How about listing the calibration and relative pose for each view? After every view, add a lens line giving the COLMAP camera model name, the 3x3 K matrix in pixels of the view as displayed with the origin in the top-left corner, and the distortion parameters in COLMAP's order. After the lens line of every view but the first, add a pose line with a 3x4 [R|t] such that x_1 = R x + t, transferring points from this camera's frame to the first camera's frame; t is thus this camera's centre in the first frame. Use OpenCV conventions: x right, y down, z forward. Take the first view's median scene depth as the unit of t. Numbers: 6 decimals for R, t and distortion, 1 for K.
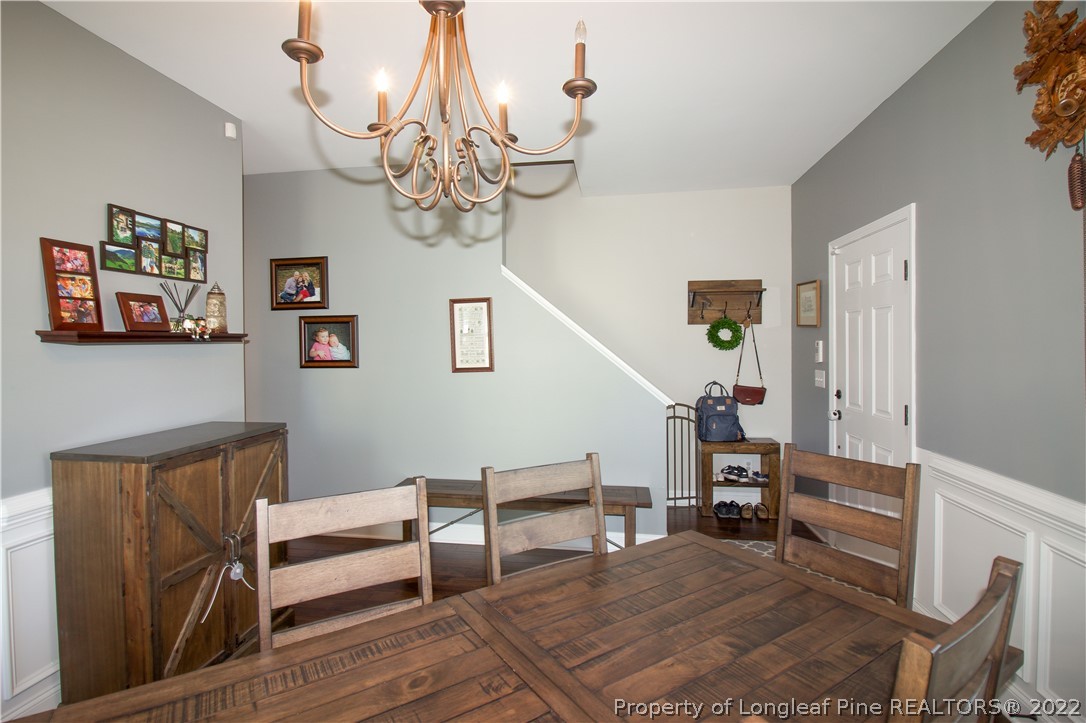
lens RADIAL K [[522.4, 0, 531.0], [0, 522.4, 350.0], [0, 0, 1]] dist [0.000629, -0.014205]
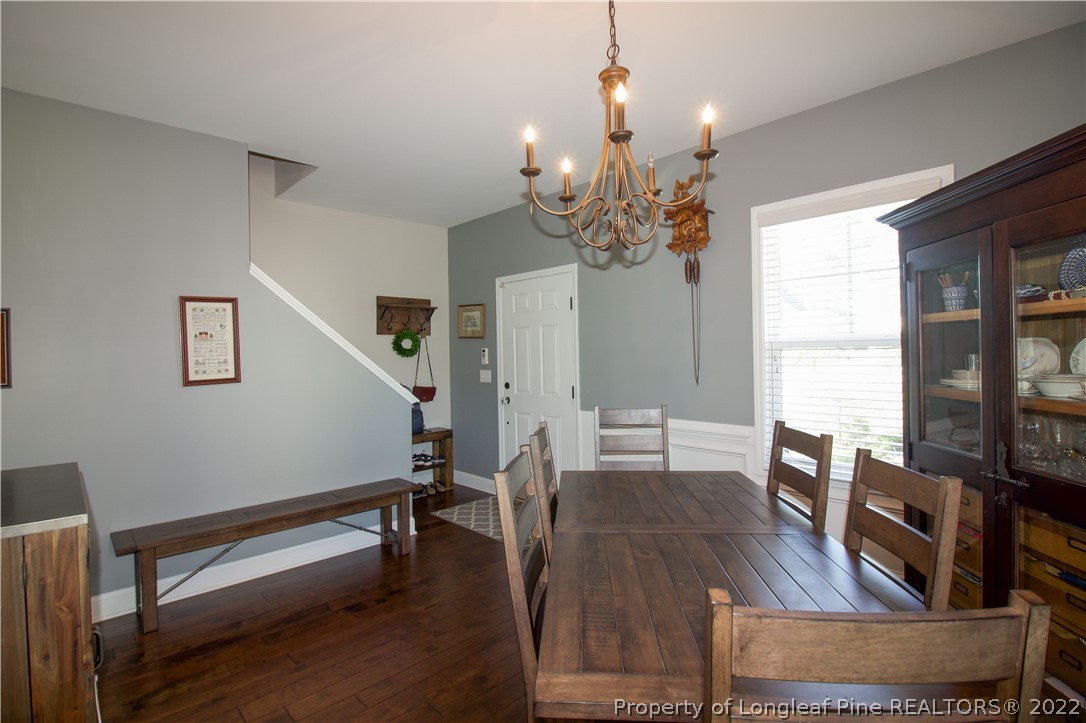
lens RADIAL K [[515.4, 0, 528.2], [0, 515.4, 351.0], [0, 0, 1]] dist [0.001656, -0.012378]
pose [[0.613462, -0.002032, 0.789722, -0.398506], [0.023576, 0.999598, -0.015742, 0.011719], [-0.789372, 0.028276, 0.613263, 0.075121]]
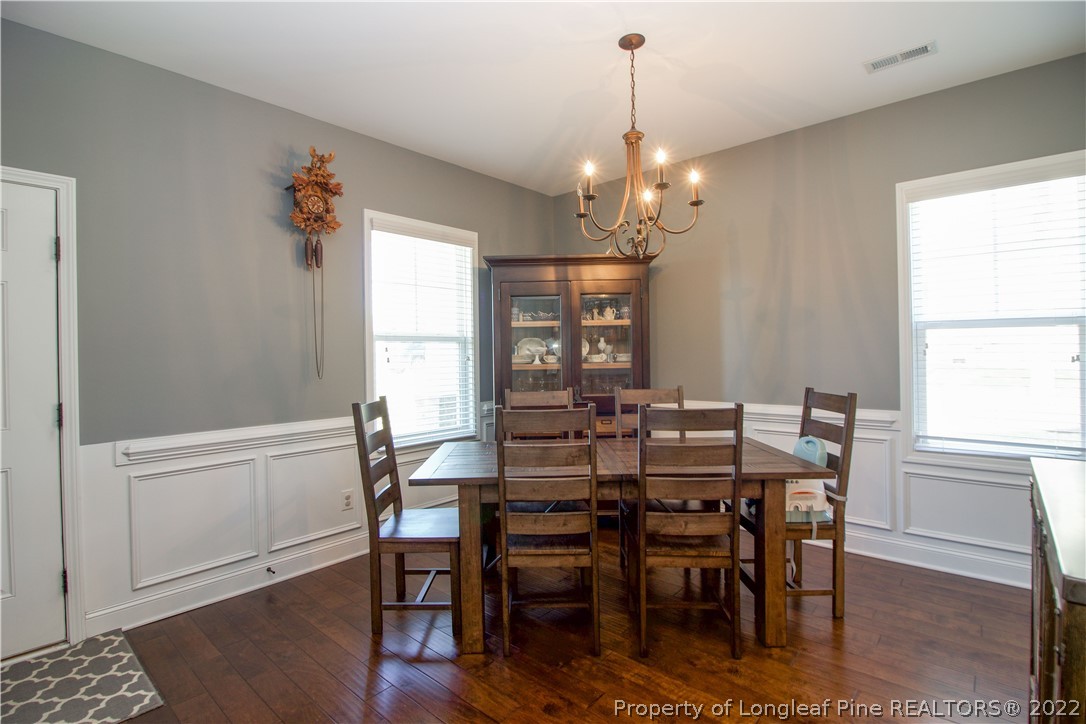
lens RADIAL K [[515.4, 0, 528.2], [0, 515.4, 351.5], [0, 0, 1]] dist [0.001656, -0.012378]
pose [[-0.834512, 0.025508, 0.550400, -0.254132], [0.031837, 0.999491, 0.001950, 0.027803], [-0.550070, 0.019150, -0.834899, 0.801471]]
